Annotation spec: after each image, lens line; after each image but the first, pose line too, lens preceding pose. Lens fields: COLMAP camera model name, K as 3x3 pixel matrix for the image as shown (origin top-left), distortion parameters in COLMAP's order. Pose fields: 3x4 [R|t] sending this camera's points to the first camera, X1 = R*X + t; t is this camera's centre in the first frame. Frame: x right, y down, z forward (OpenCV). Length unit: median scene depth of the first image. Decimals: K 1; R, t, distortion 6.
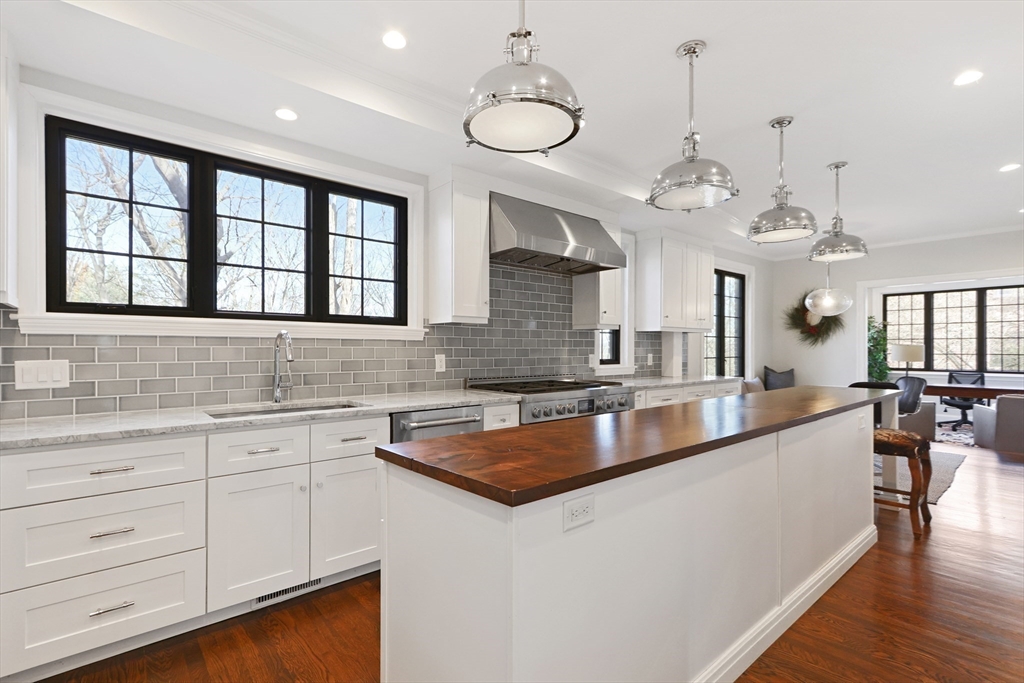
lens RADIAL K [[487.4, 0, 512.0], [0, 487.4, 341.5], [0, 0, 1]] dist [0.000001, -0.000156]
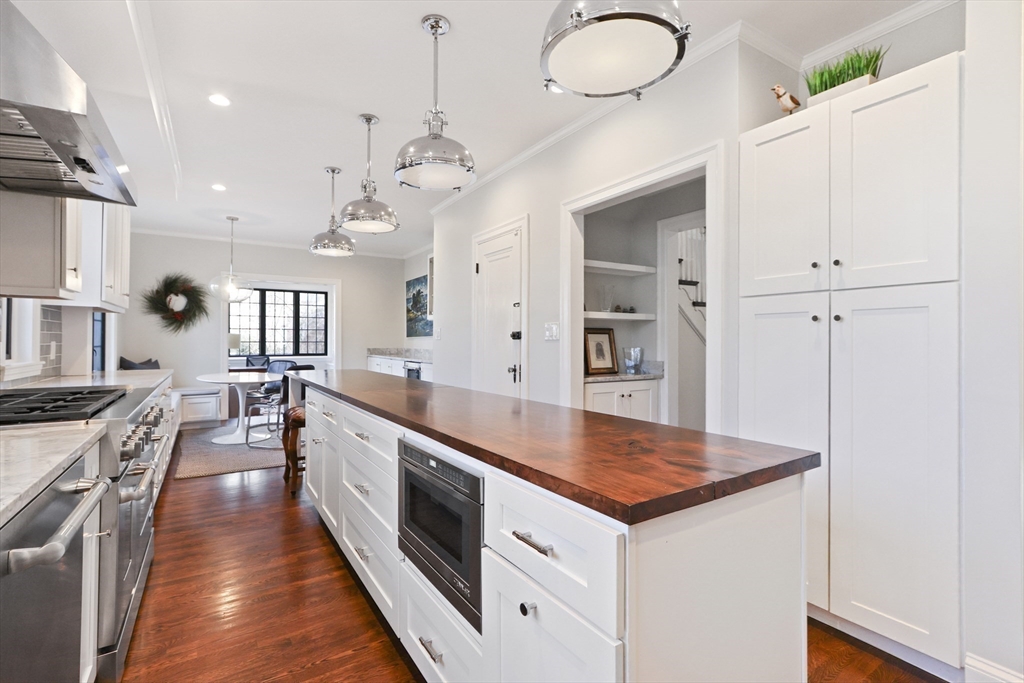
lens RADIAL K [[469.1, 0, 512.0], [0, 469.1, 341.5], [0, 0, 1]] dist [-0.002127, -0.000215]
pose [[0.148179, -0.002482, 0.988957, -0.223963], [-0.019582, 0.999793, 0.005444, 0.009765], [-0.988767, -0.020172, 0.148100, 0.302312]]
